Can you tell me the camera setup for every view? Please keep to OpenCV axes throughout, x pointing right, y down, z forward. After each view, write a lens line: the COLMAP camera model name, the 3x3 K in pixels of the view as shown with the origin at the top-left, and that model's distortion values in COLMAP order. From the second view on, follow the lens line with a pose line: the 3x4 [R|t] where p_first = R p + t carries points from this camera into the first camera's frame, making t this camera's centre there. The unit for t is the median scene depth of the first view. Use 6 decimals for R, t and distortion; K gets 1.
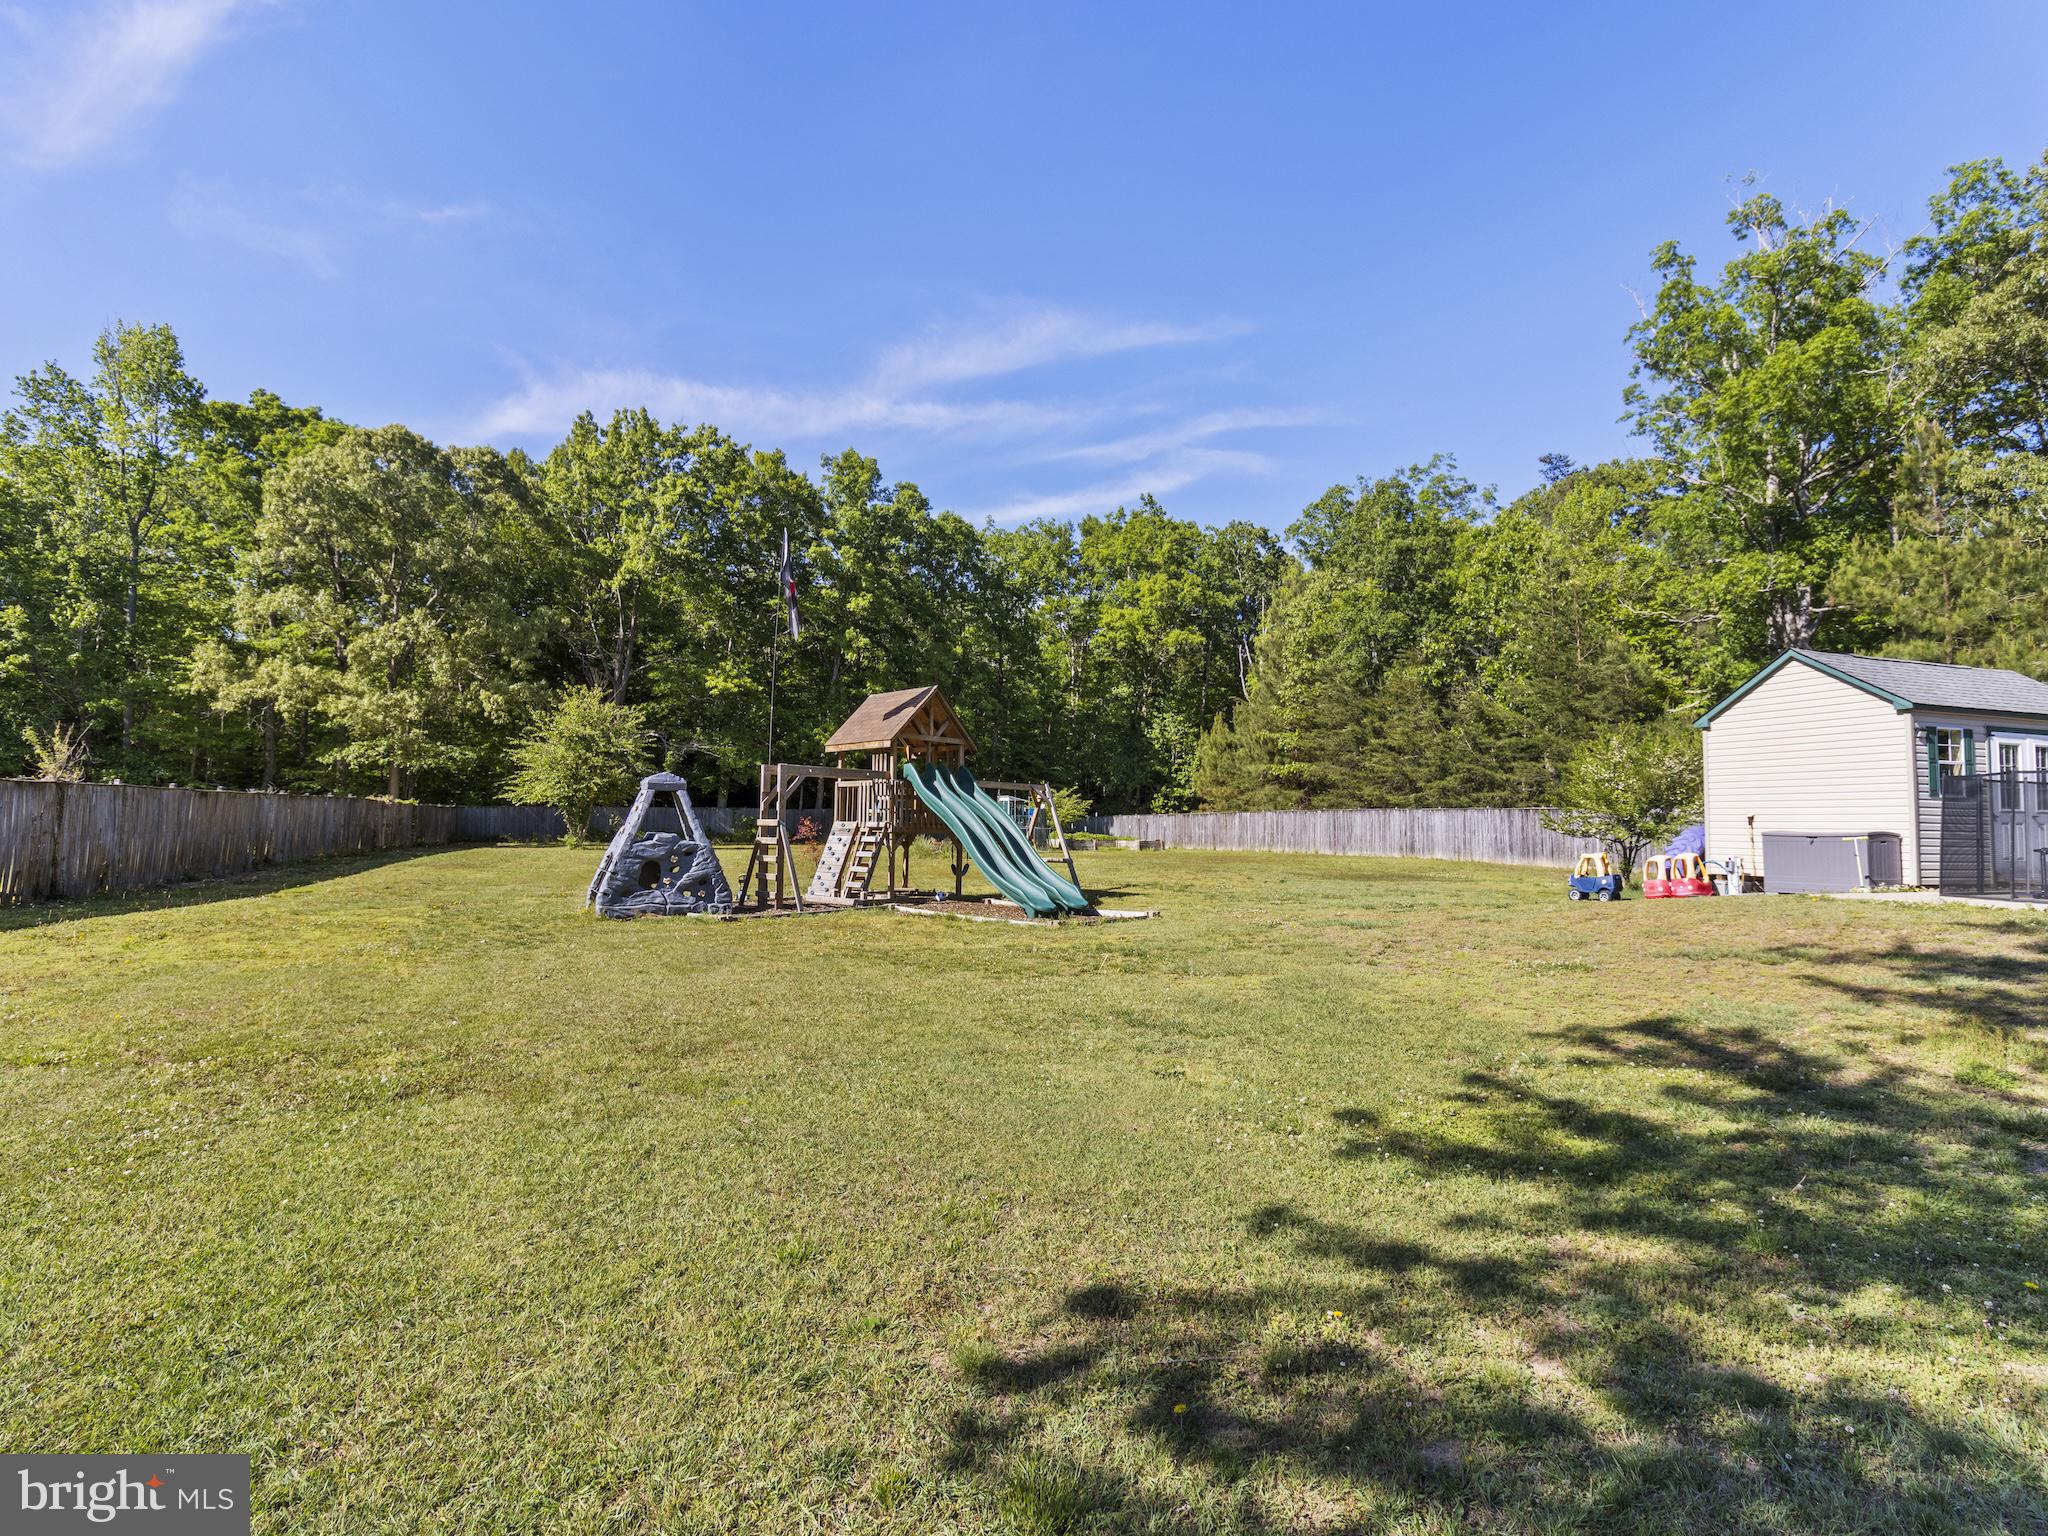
lens RADIAL K [[995.9, 0, 1024.0], [0, 995.9, 768.0], [0, 0, 1]] dist [0.000382, 0.000232]
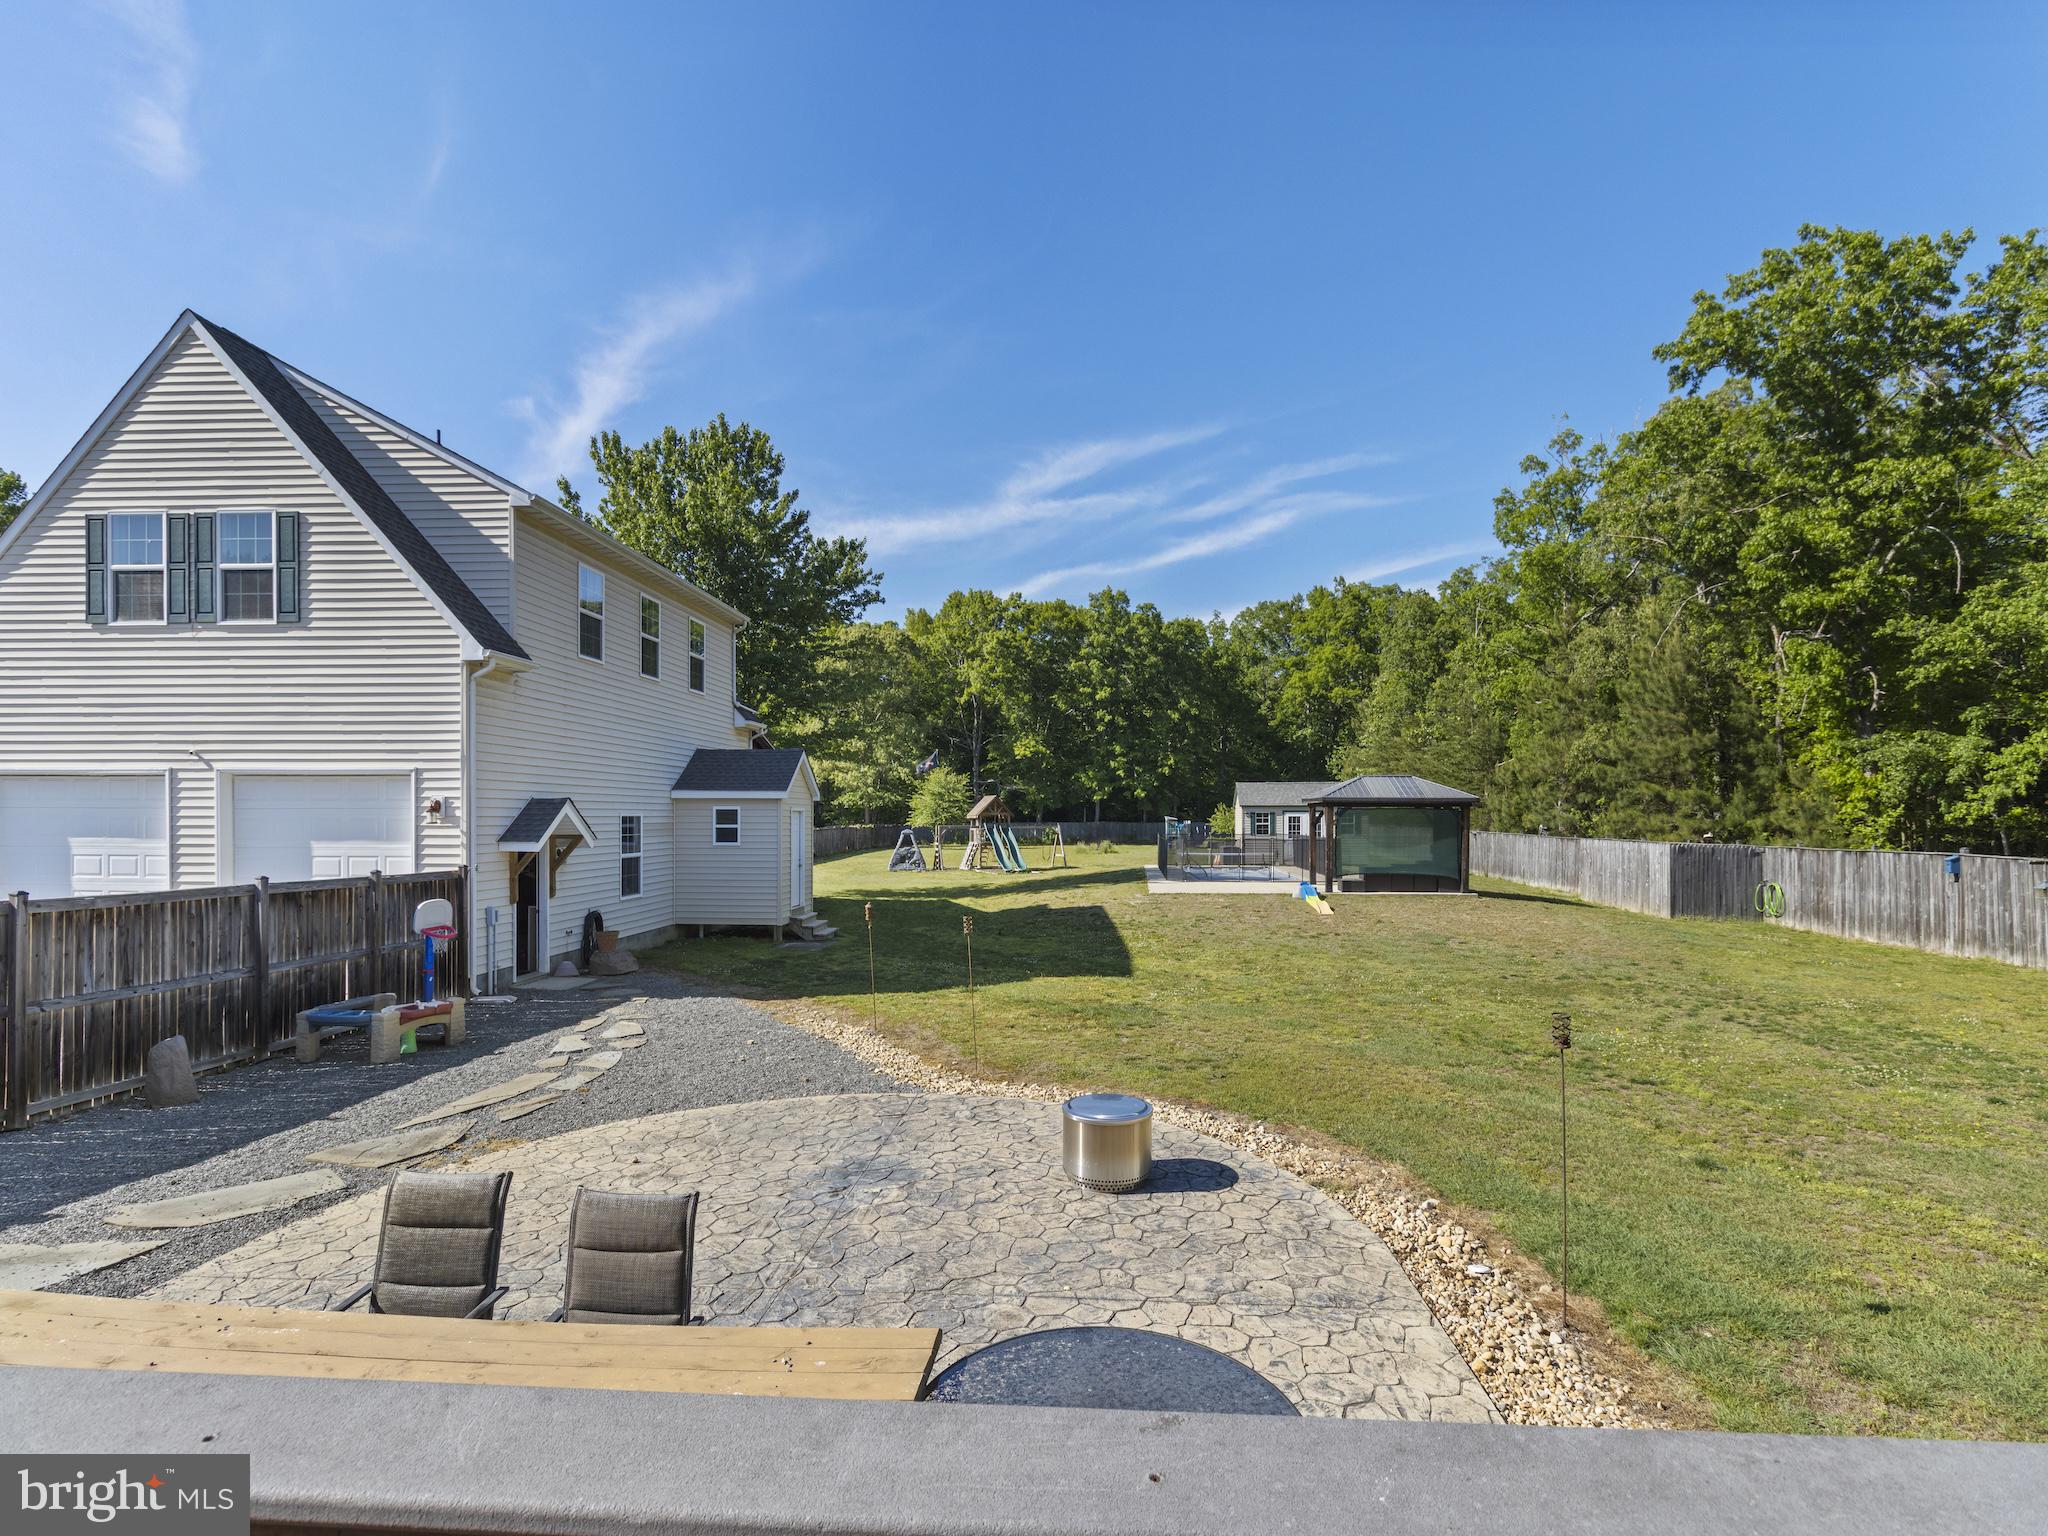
lens RADIAL K [[990.2, 0, 1019.7], [0, 990.2, 810.3], [0, 0, 1]] dist [0.000029, 0.005563]
pose [[0.905439, -0.020845, -0.423965, 0.417579], [0.043053, 0.998153, 0.042871, -0.056465], [0.422288, -0.057070, 0.904664, -0.561892]]
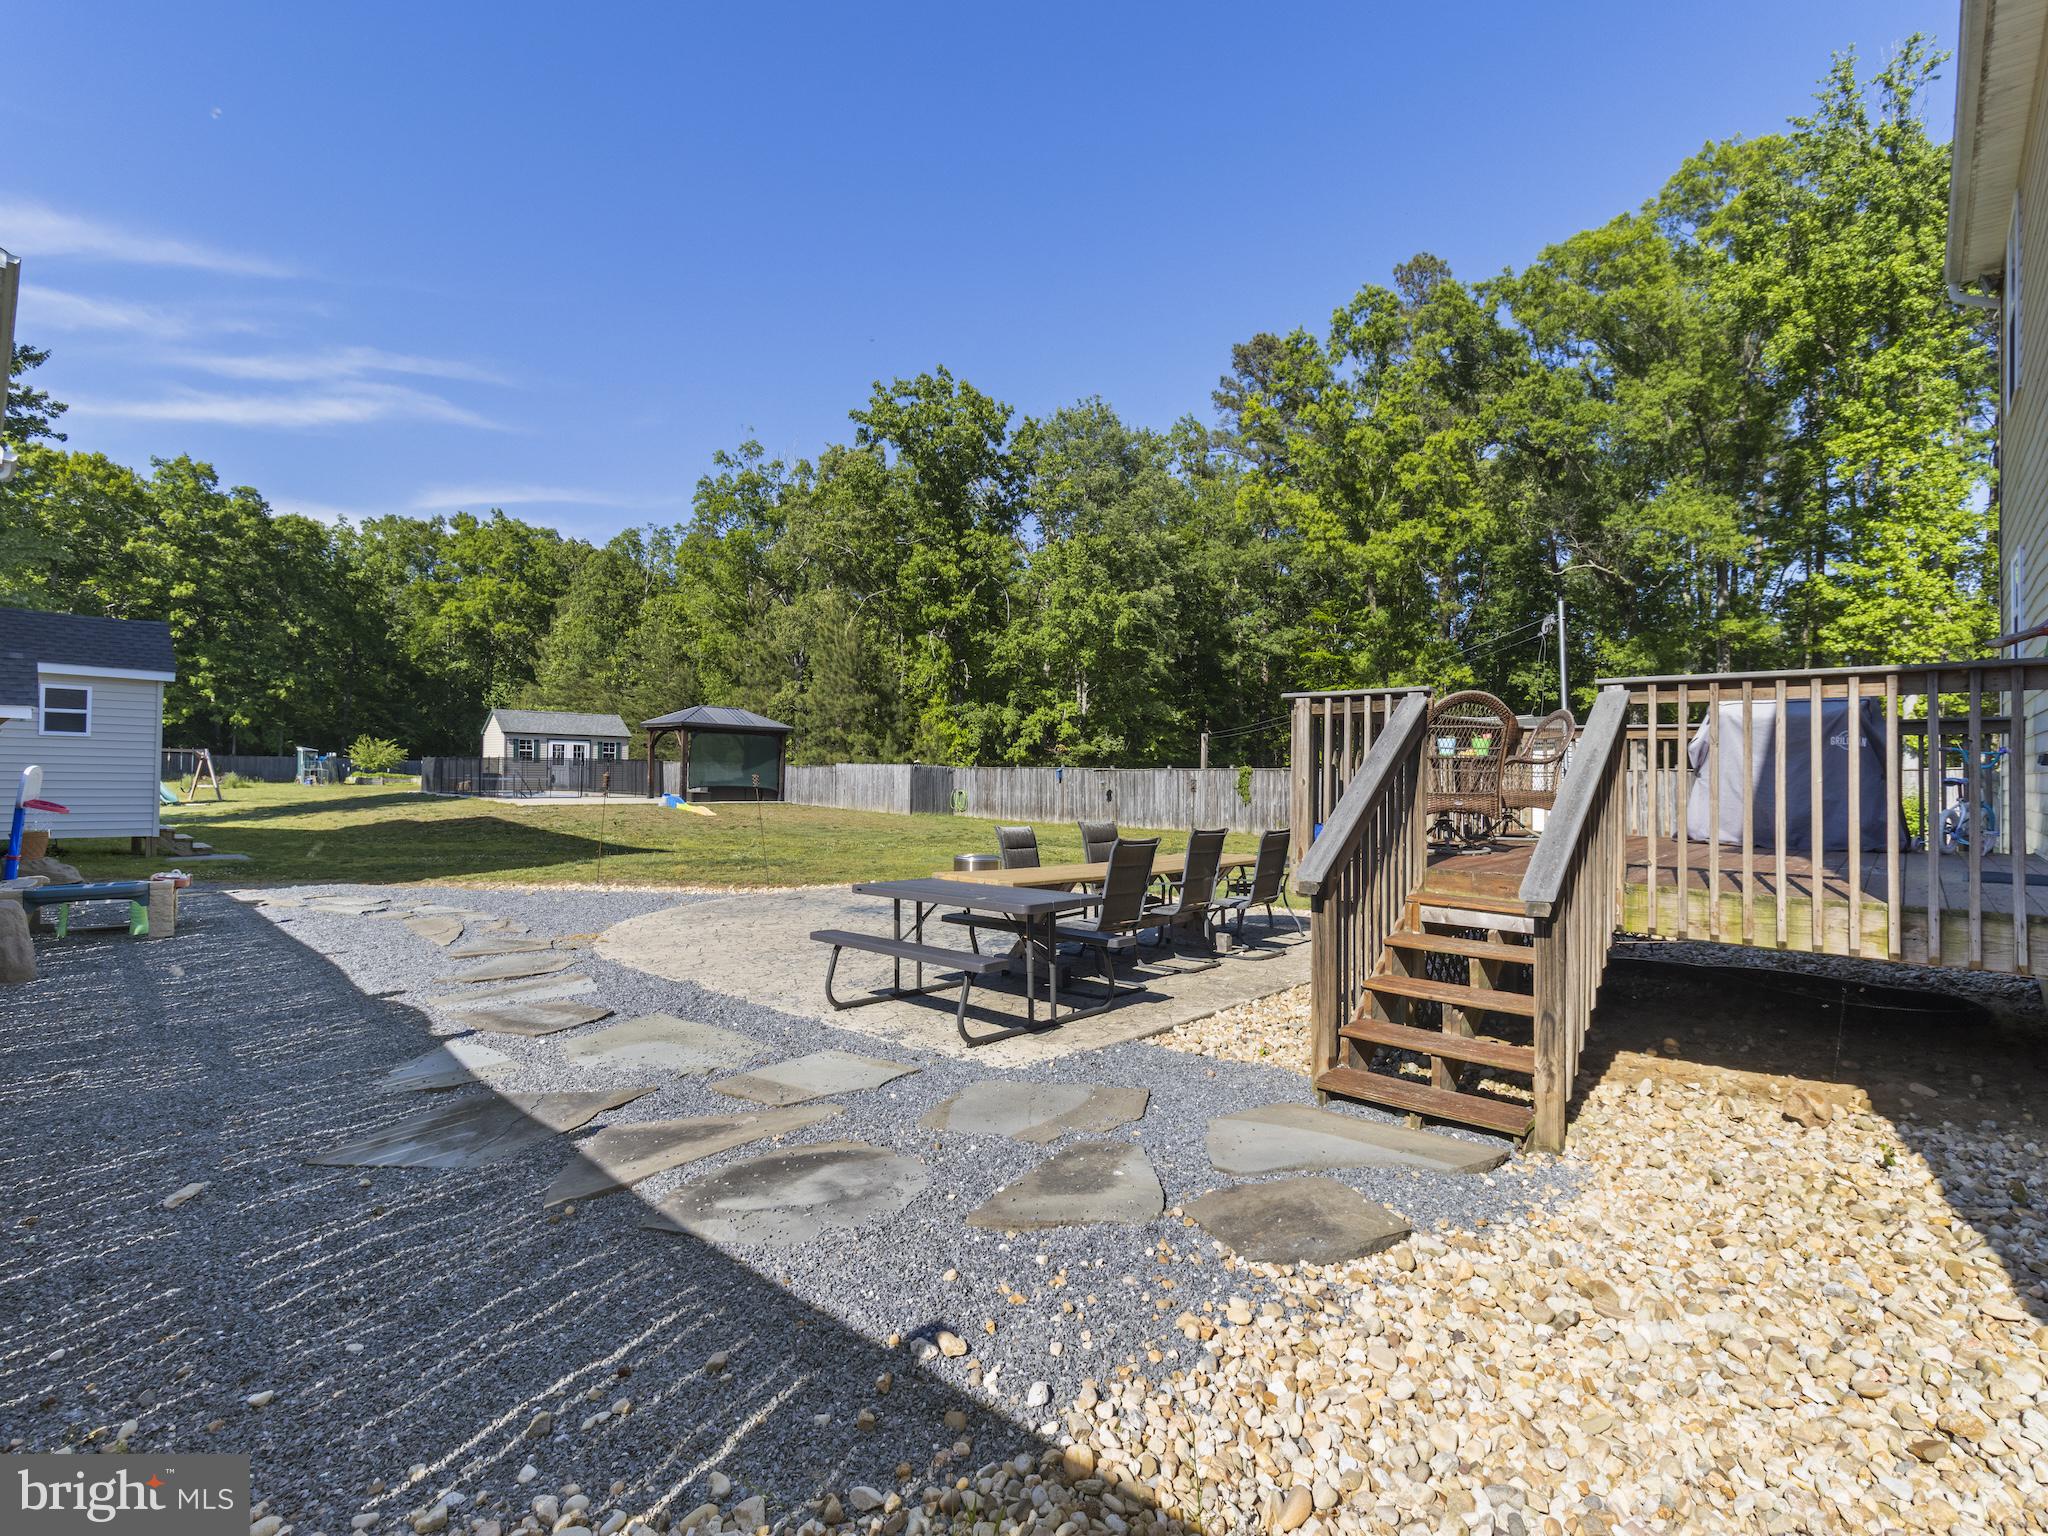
lens RADIAL K [[967.0, 0, 1053.3], [0, 967.0, 746.6], [0, 0, 1]] dist [0.001389, 0.000510]
pose [[0.893161, 0.012562, 0.449561, 0.293409], [-0.031469, 0.998905, 0.034608, -0.047764], [-0.448635, -0.045058, 0.892579, -0.654653]]
